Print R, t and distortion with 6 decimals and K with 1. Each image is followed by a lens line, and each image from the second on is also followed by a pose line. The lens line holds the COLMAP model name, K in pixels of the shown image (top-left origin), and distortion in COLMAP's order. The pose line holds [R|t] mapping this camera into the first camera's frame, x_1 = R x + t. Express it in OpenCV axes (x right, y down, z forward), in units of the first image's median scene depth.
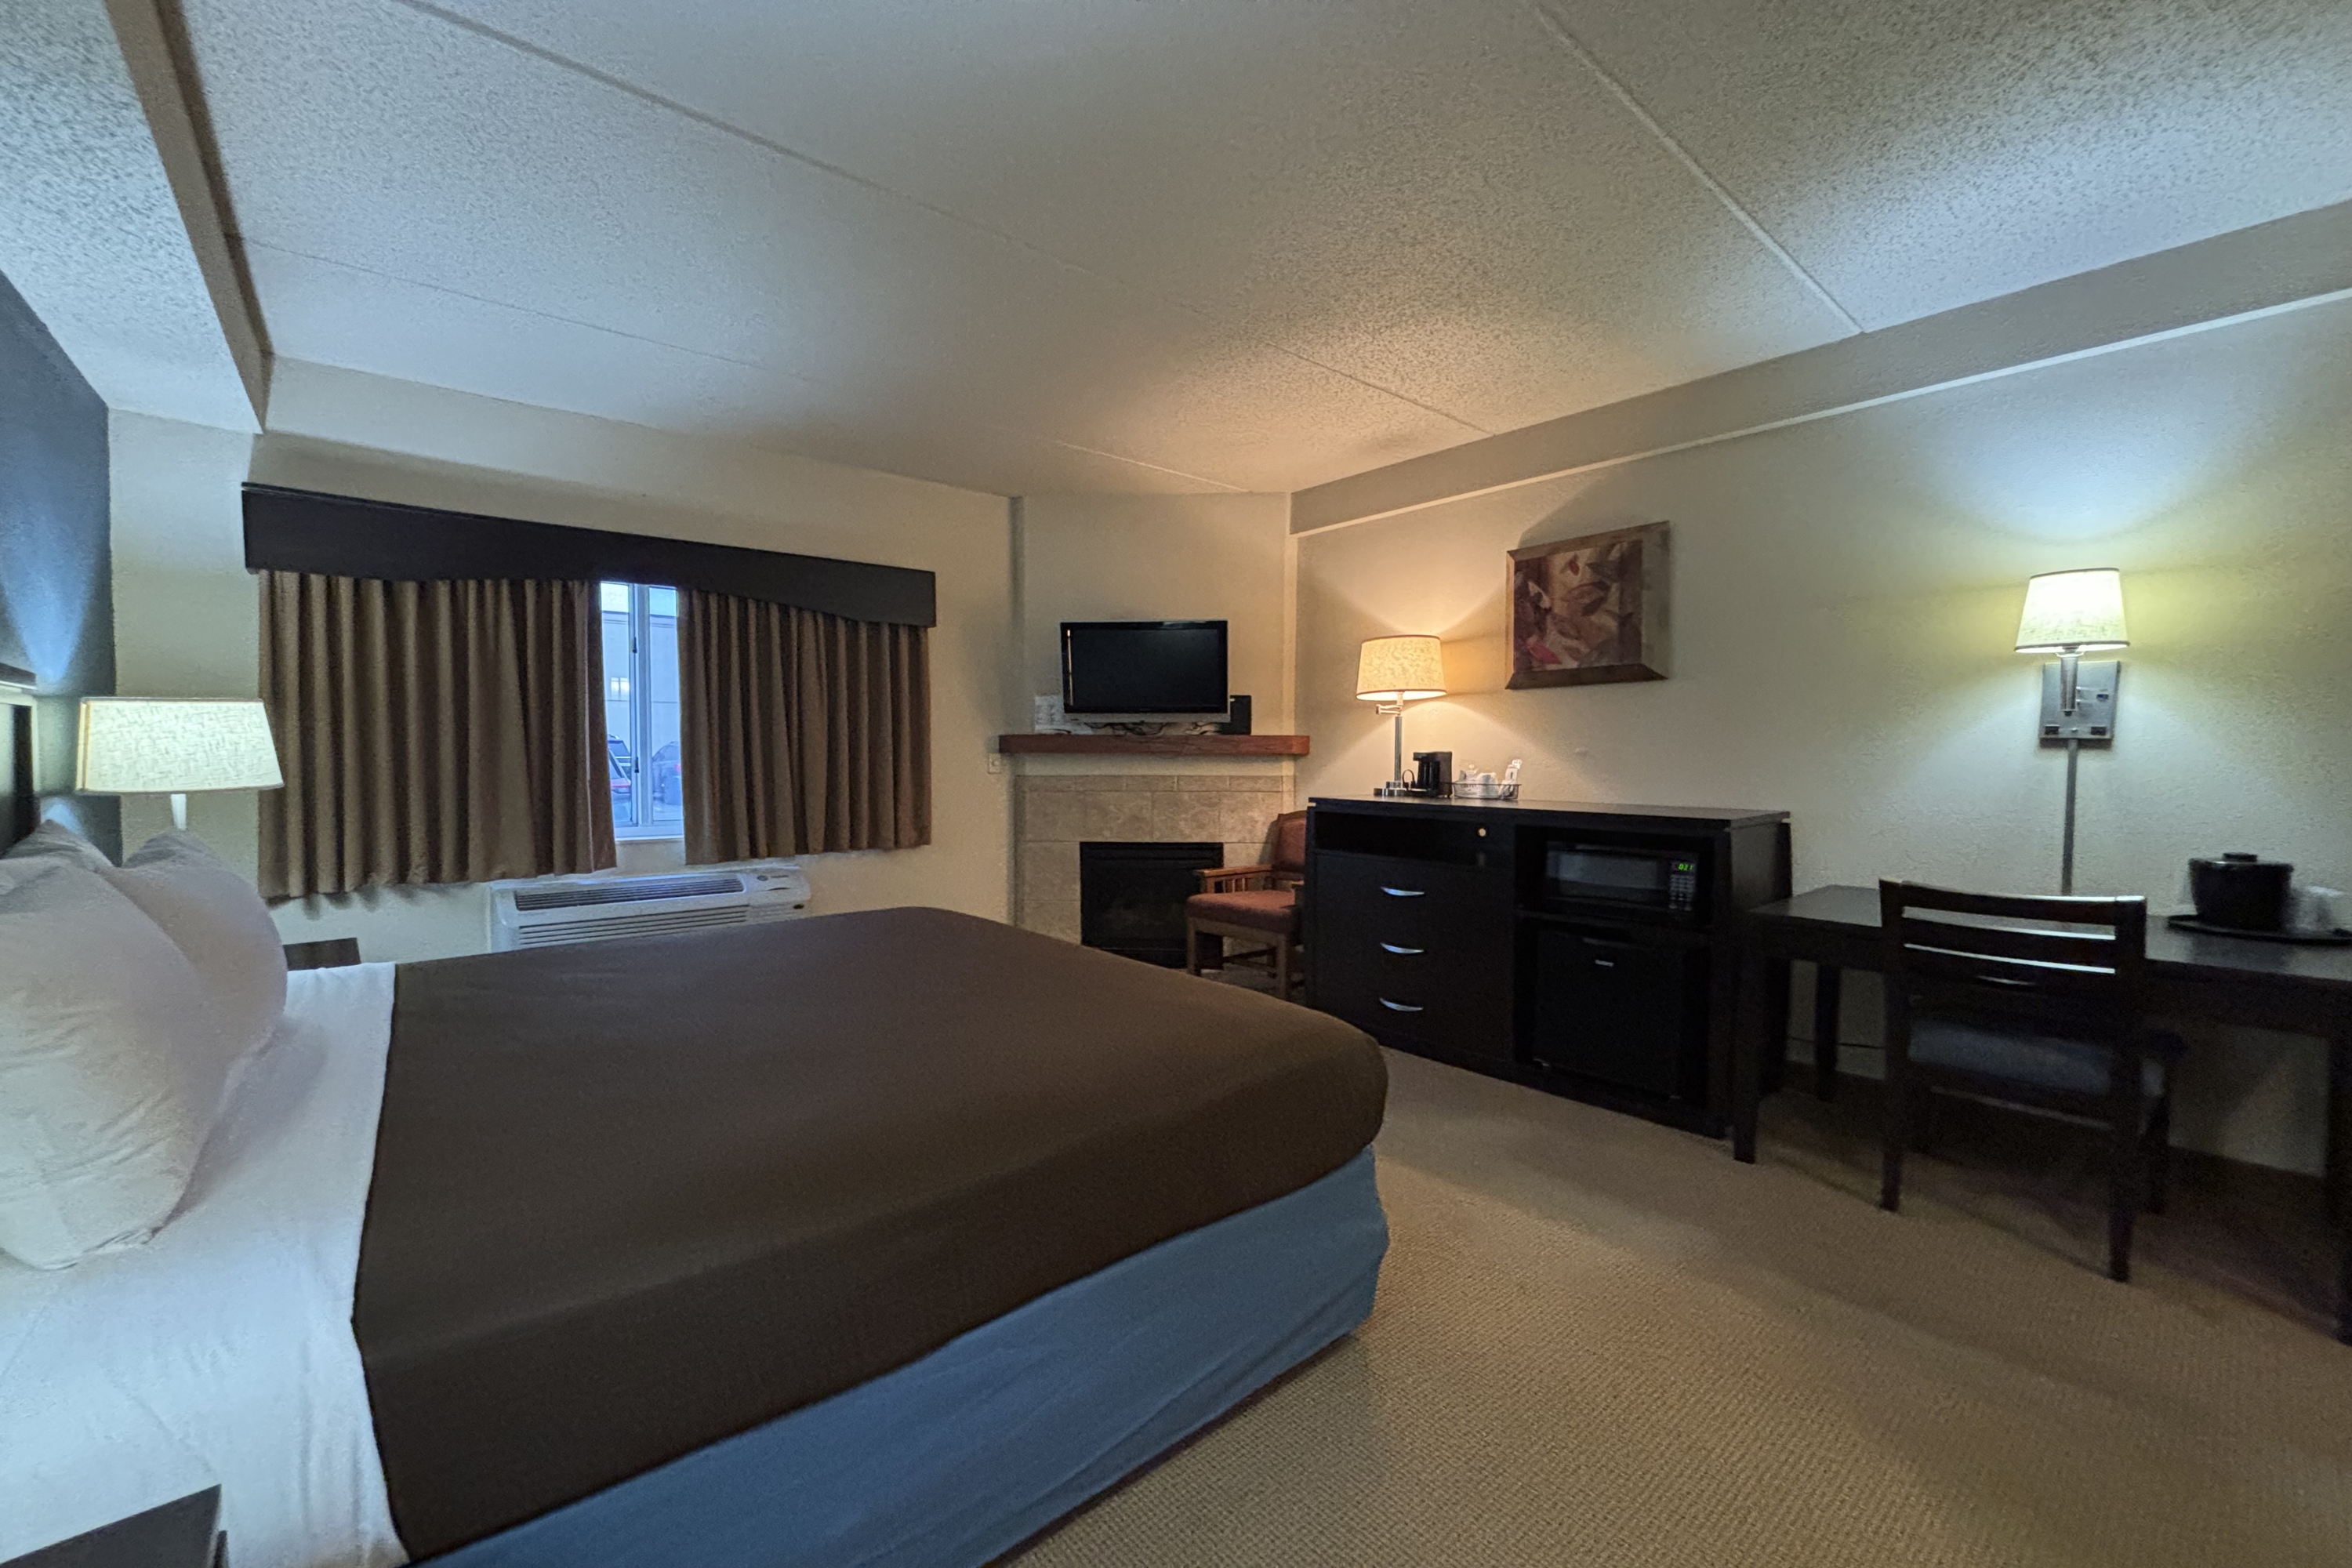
lens RADIAL K [[933.5, 0, 1162.7], [0, 933.5, 786.9], [0, 0, 1]] dist [-0.000392, 0.001009]
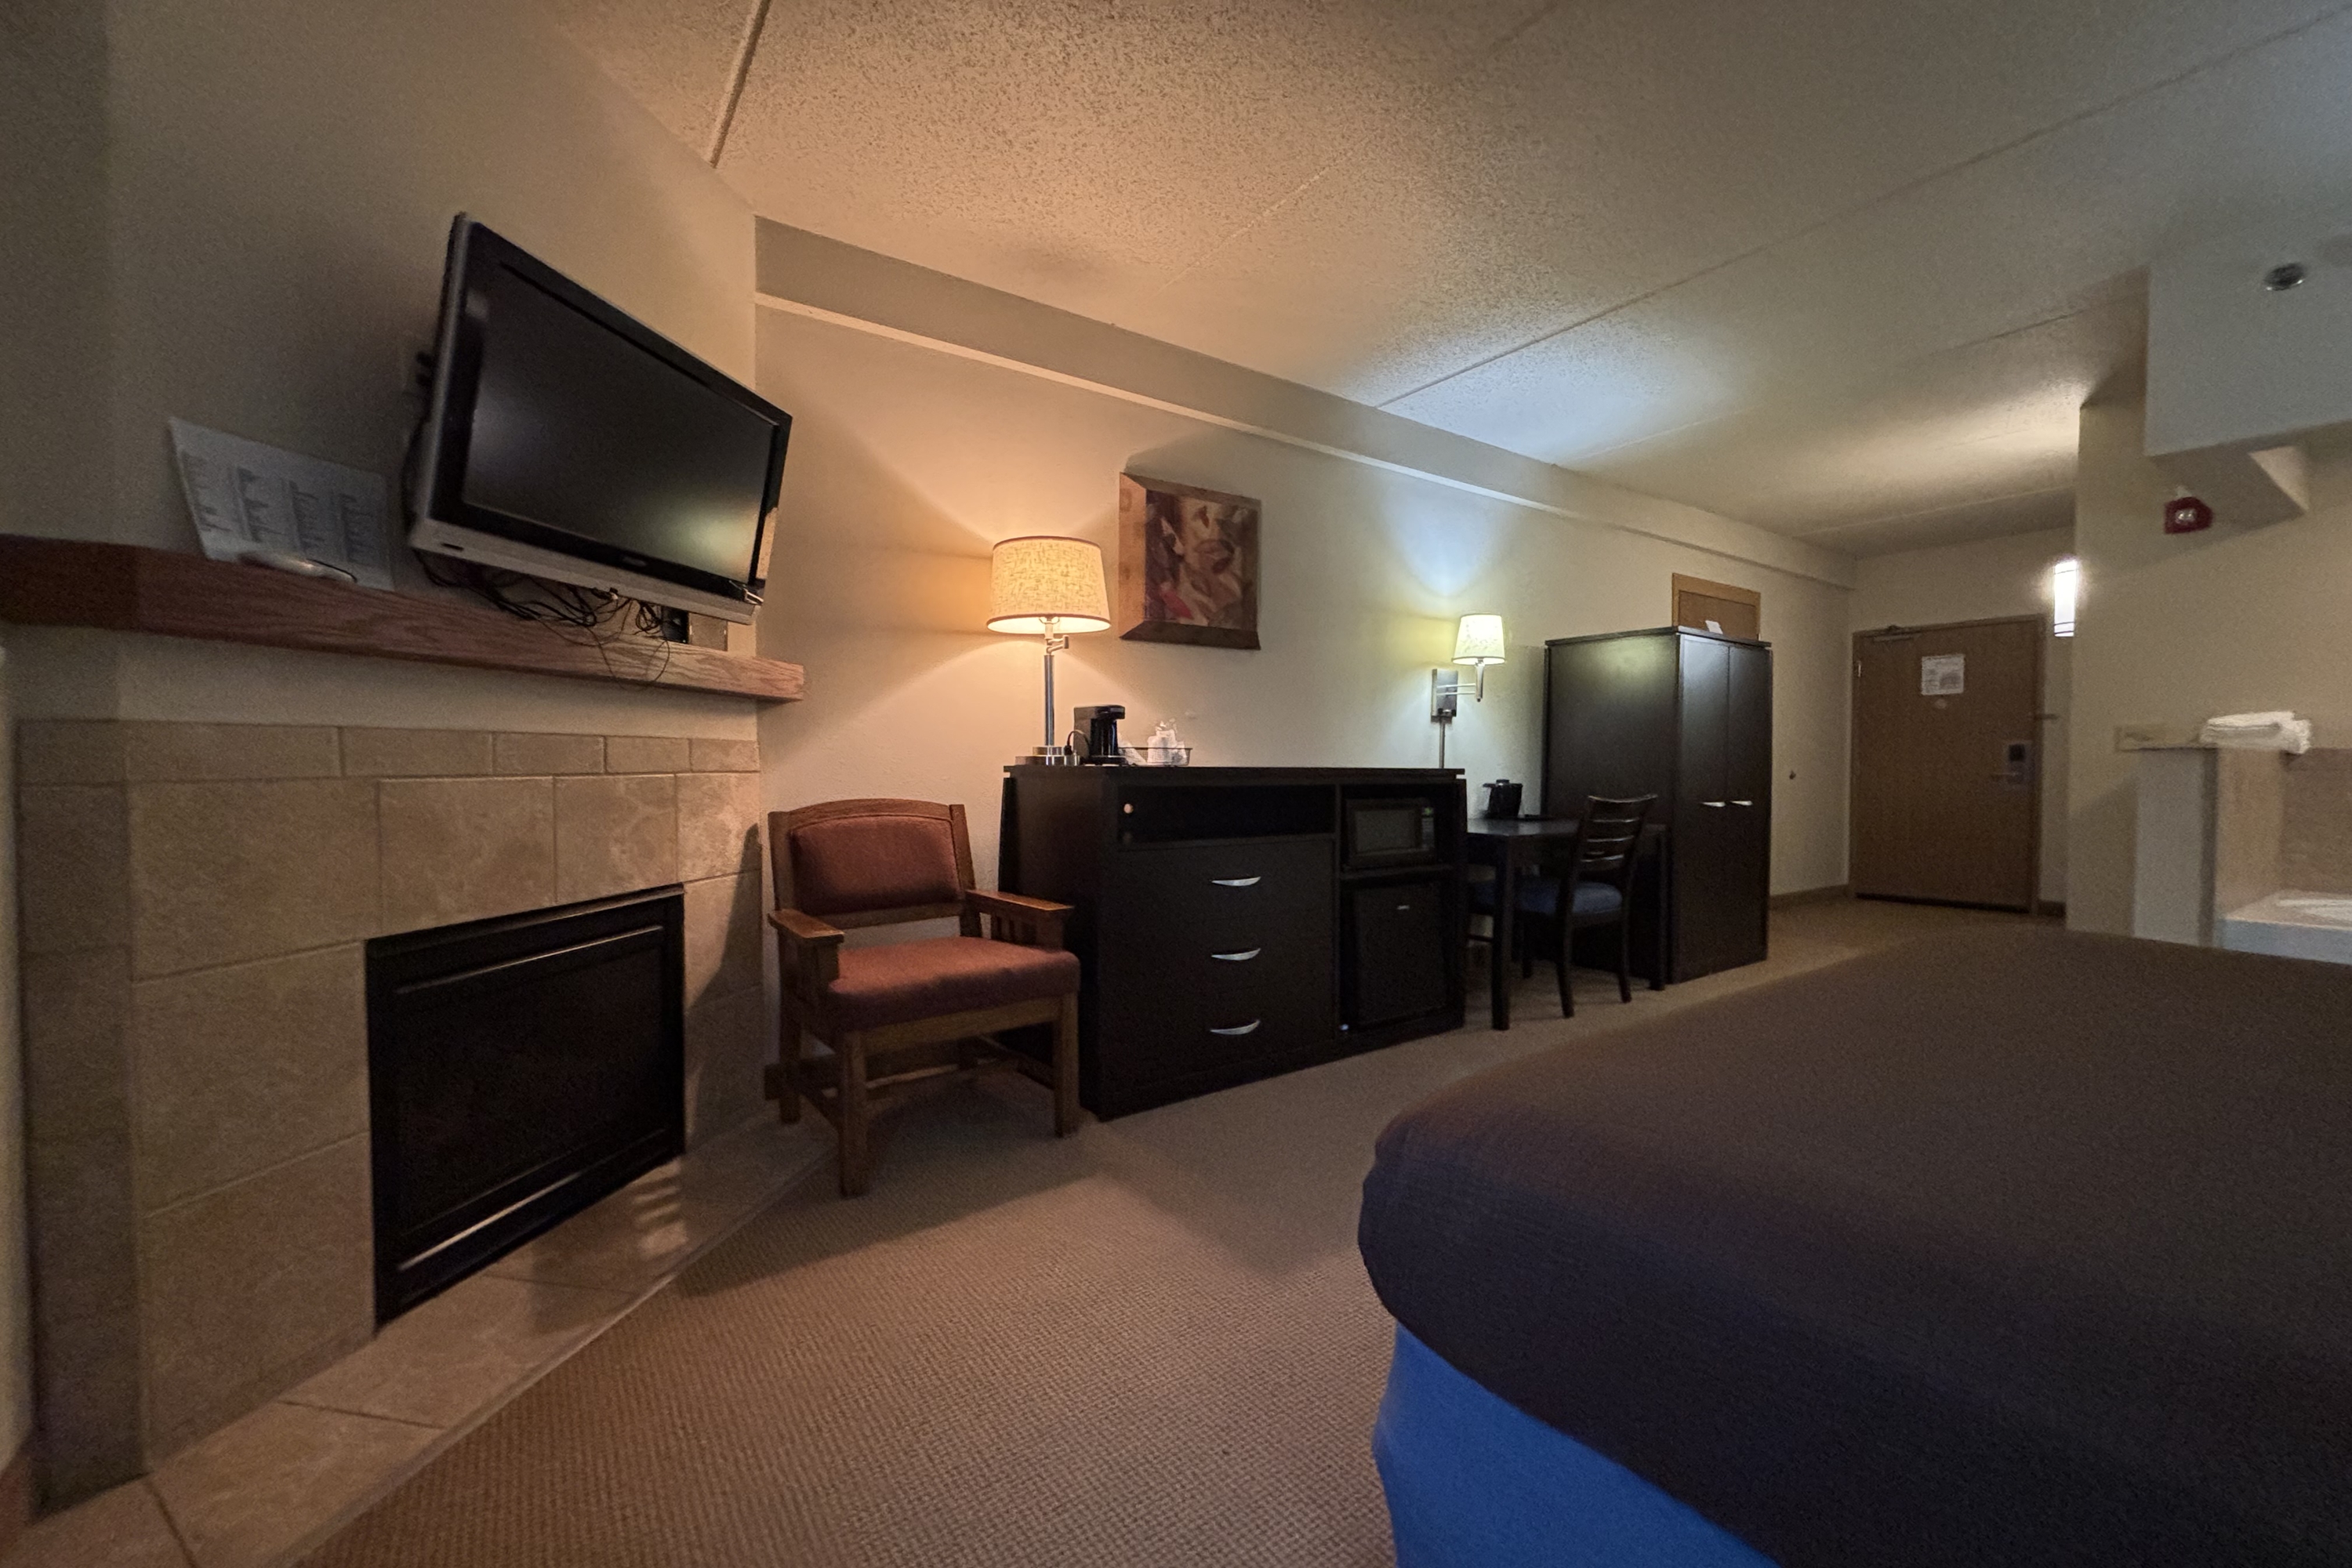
lens RADIAL K [[933.5, 0, 1172.6], [0, 933.5, 783.7], [0, 0, 1]] dist [-0.000392, 0.001009]
pose [[0.096316, -0.022573, 0.995095, -0.498546], [0.033785, 0.999241, 0.019397, 0.012677], [-0.994777, 0.031751, 0.097006, 0.935319]]
